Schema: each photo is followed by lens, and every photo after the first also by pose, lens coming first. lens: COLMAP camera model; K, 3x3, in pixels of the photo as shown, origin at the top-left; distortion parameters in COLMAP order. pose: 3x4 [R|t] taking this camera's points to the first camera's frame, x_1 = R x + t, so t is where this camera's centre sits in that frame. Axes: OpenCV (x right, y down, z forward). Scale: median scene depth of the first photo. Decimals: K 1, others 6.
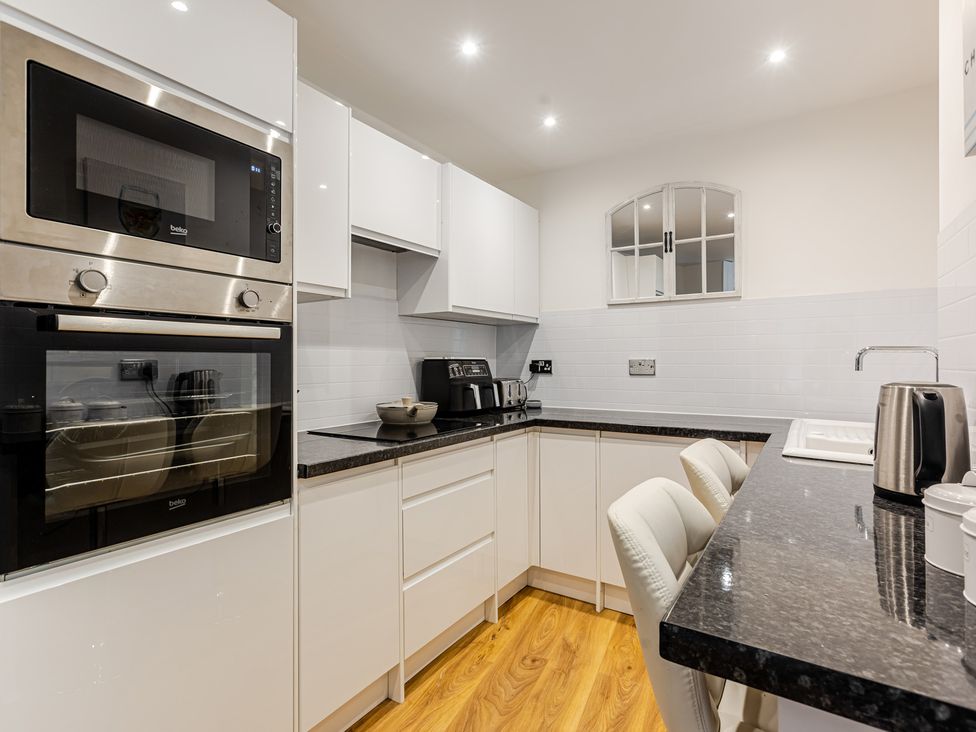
lens RADIAL K [[499.1, 0, 493.0], [0, 499.1, 355.2], [0, 0, 1]] dist [-0.017839, 0.025899]
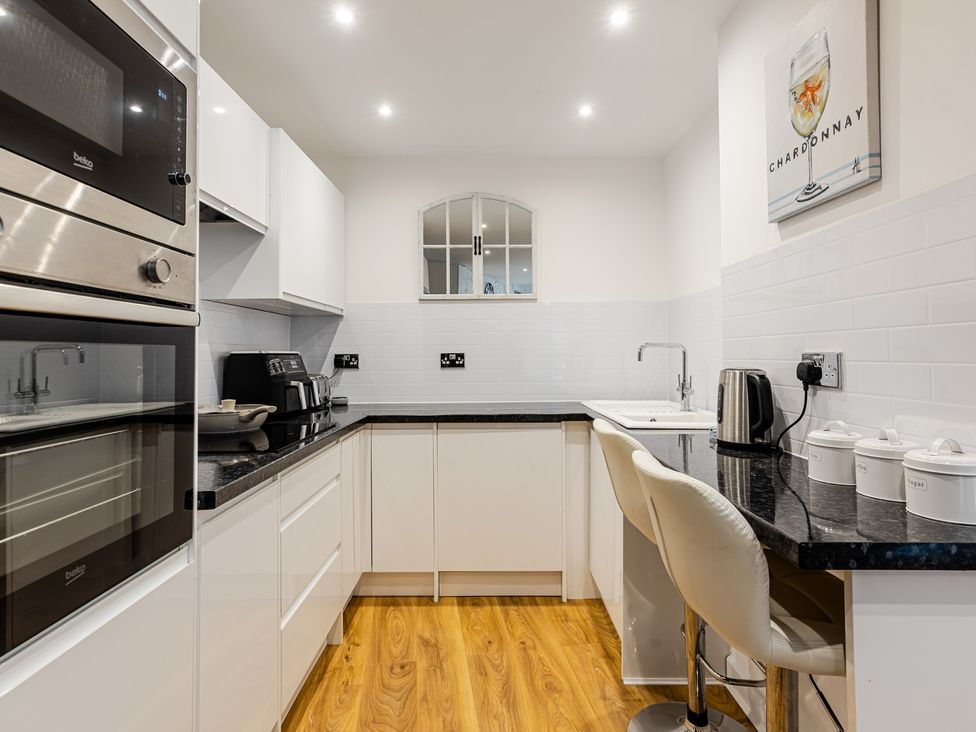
lens RADIAL K [[506.8, 0, 489.3], [0, 506.8, 339.7], [0, 0, 1]] dist [-0.004483, 0.014604]
pose [[0.840570, 0.011837, 0.541573, -0.255289], [-0.001690, 0.999814, -0.019228, 0.000578], [-0.541700, 0.015247, 0.840434, 0.061950]]
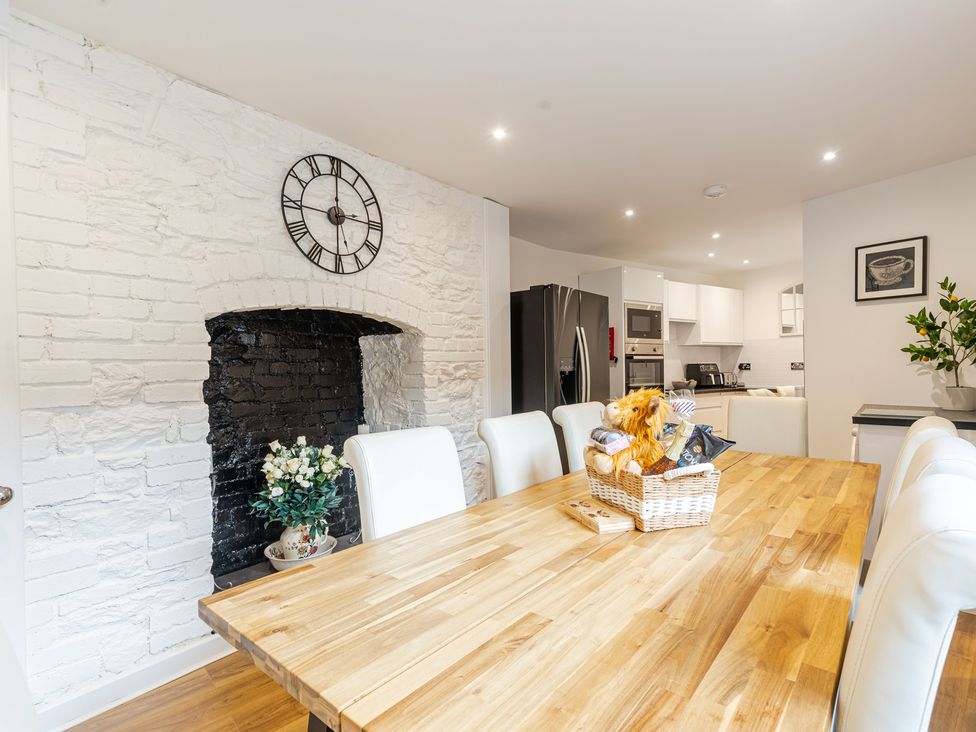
lens RADIAL K [[501.9, 0, 491.3], [0, 501.9, 368.9], [0, 0, 1]] dist [-0.008385, 0.014830]
pose [[0.918145, -0.010885, -0.396095, -0.058442], [0.017392, 0.999766, 0.012839, -0.016012], [0.395863, -0.018677, 0.918120, -1.701388]]
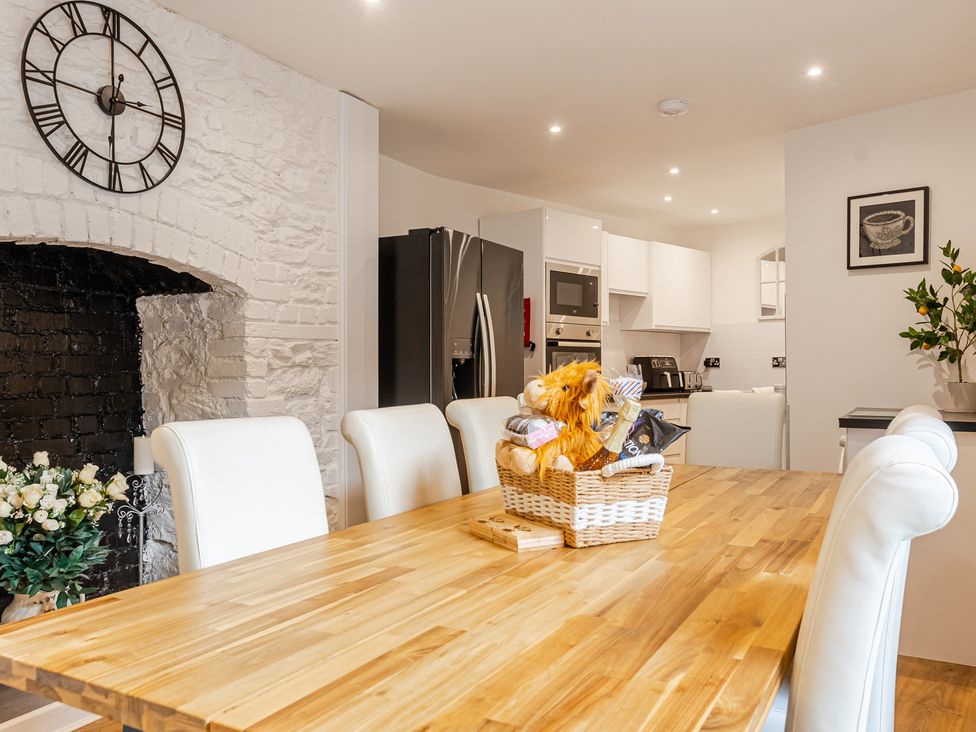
lens RADIAL K [[806.2, 0, 488.0], [0, 806.2, 366.0], [0, 0, 1]] dist [-0.037848, 0.067457]
pose [[0.977137, -0.001766, -0.212603, -0.053517], [0.003253, 0.999973, 0.006644, 0.020000], [0.212585, -0.007184, 0.977116, -1.801865]]
